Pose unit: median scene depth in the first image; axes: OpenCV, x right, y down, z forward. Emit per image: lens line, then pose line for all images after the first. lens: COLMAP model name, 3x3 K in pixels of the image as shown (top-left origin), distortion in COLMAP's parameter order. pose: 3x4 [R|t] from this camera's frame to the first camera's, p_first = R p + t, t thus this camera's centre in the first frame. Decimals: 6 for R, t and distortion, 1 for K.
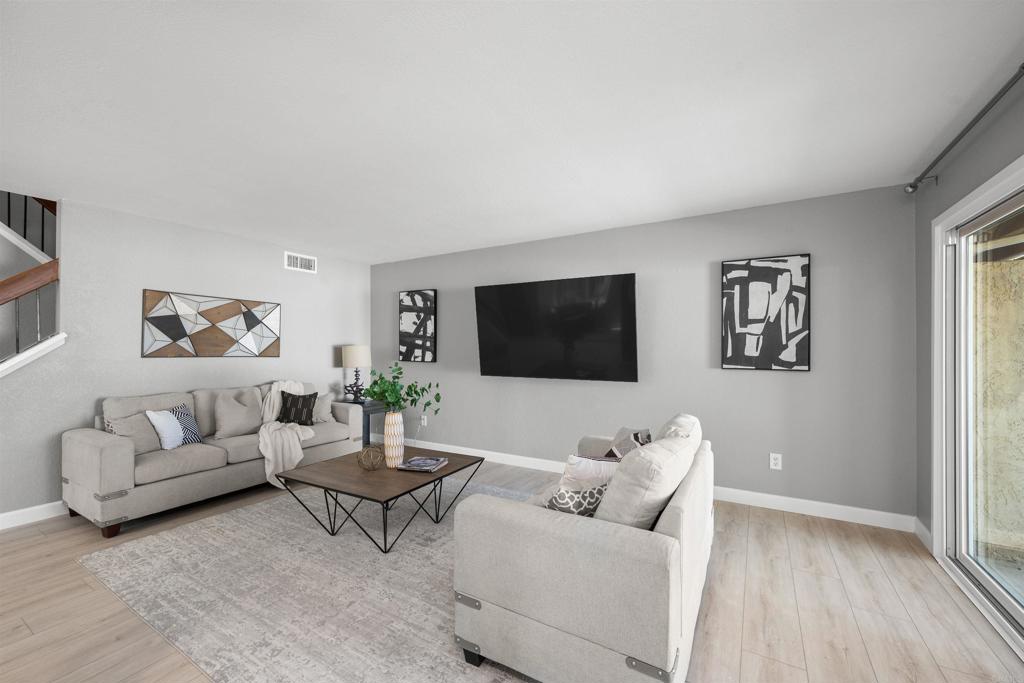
lens RADIAL K [[408.4, 0, 510.2], [0, 408.4, 345.9], [0, 0, 1]] dist [-0.000935, 0.000055]
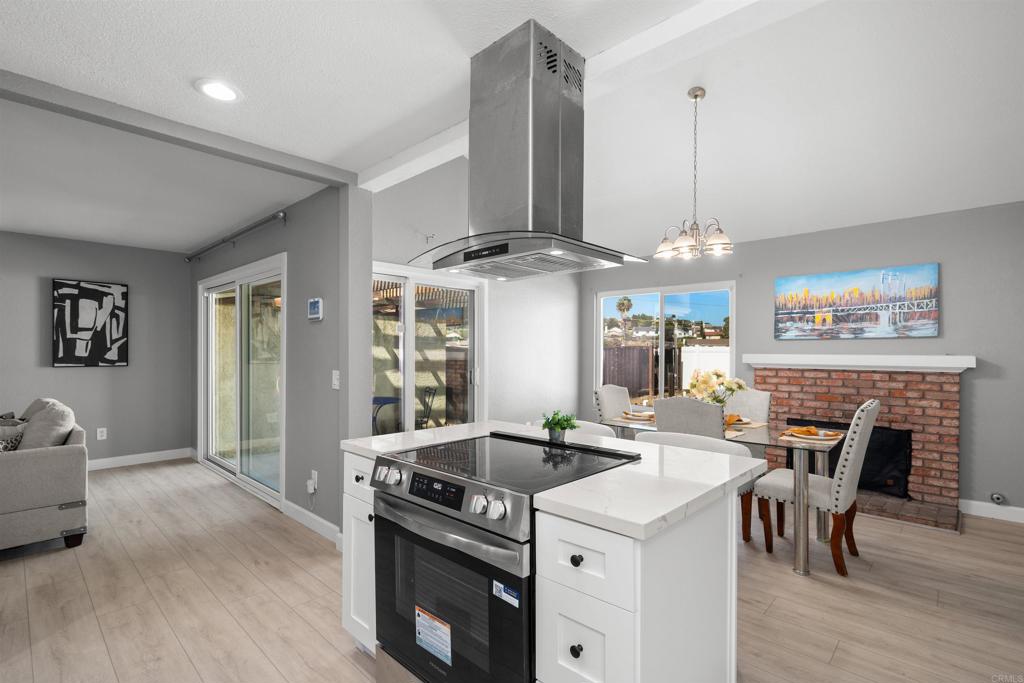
lens RADIAL K [[477.2, 0, 511.8], [0, 477.2, 354.8], [0, 0, 1]] dist [0.000541, -0.000305]
pose [[0.209658, -0.009837, 0.977725, -0.594888], [-0.008301, 0.999895, 0.011840, -0.008783], [-0.977739, -0.010599, 0.209555, -0.642850]]
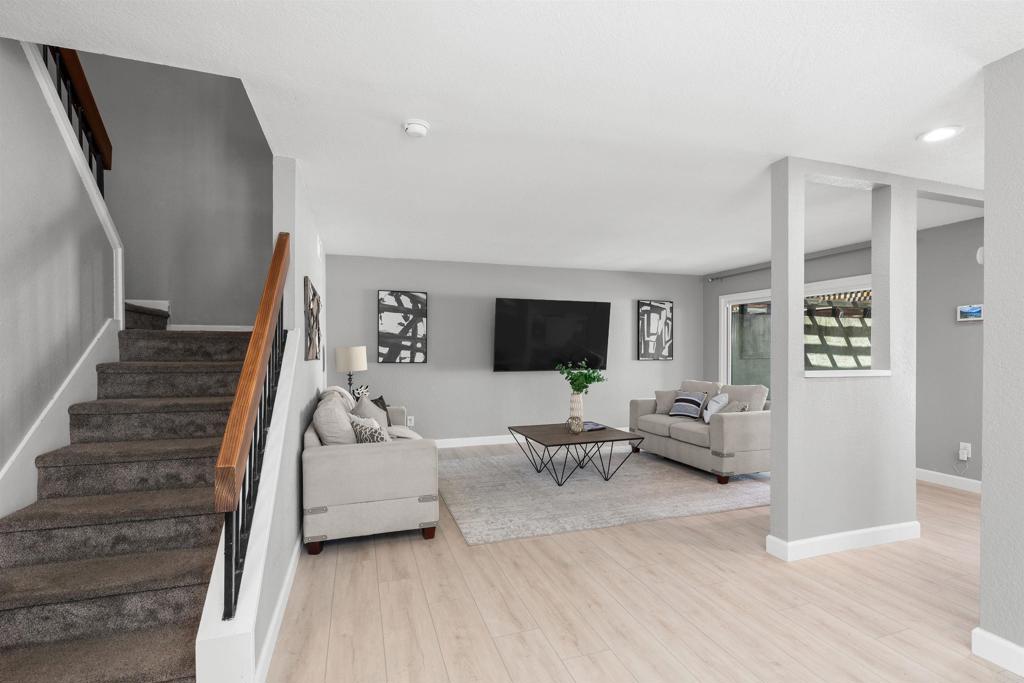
lens RADIAL K [[470.7, 0, 509.2], [0, 470.7, 355.1], [0, 0, 1]] dist [0.000166, 0.000031]
pose [[0.653371, -0.010611, 0.756963, -1.439537], [-0.001097, 0.999887, 0.014964, 0.002857], [-0.757037, -0.010608, 0.653286, 0.088856]]
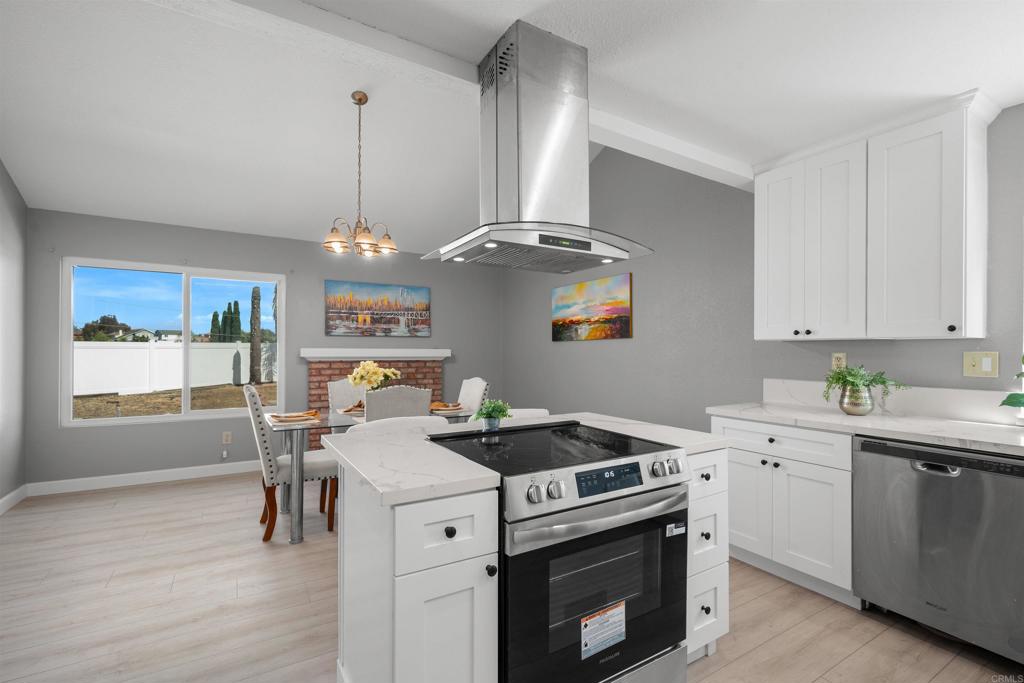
lens RADIAL K [[460.2, 0, 512.6], [0, 460.2, 348.4], [0, 0, 1]] dist [-0.001769, -0.000030]
pose [[-0.886375, -0.003427, 0.462956, -0.283822], [-0.008151, 0.999933, -0.008204, 0.007385], [-0.462897, -0.011046, -0.886343, -0.043236]]
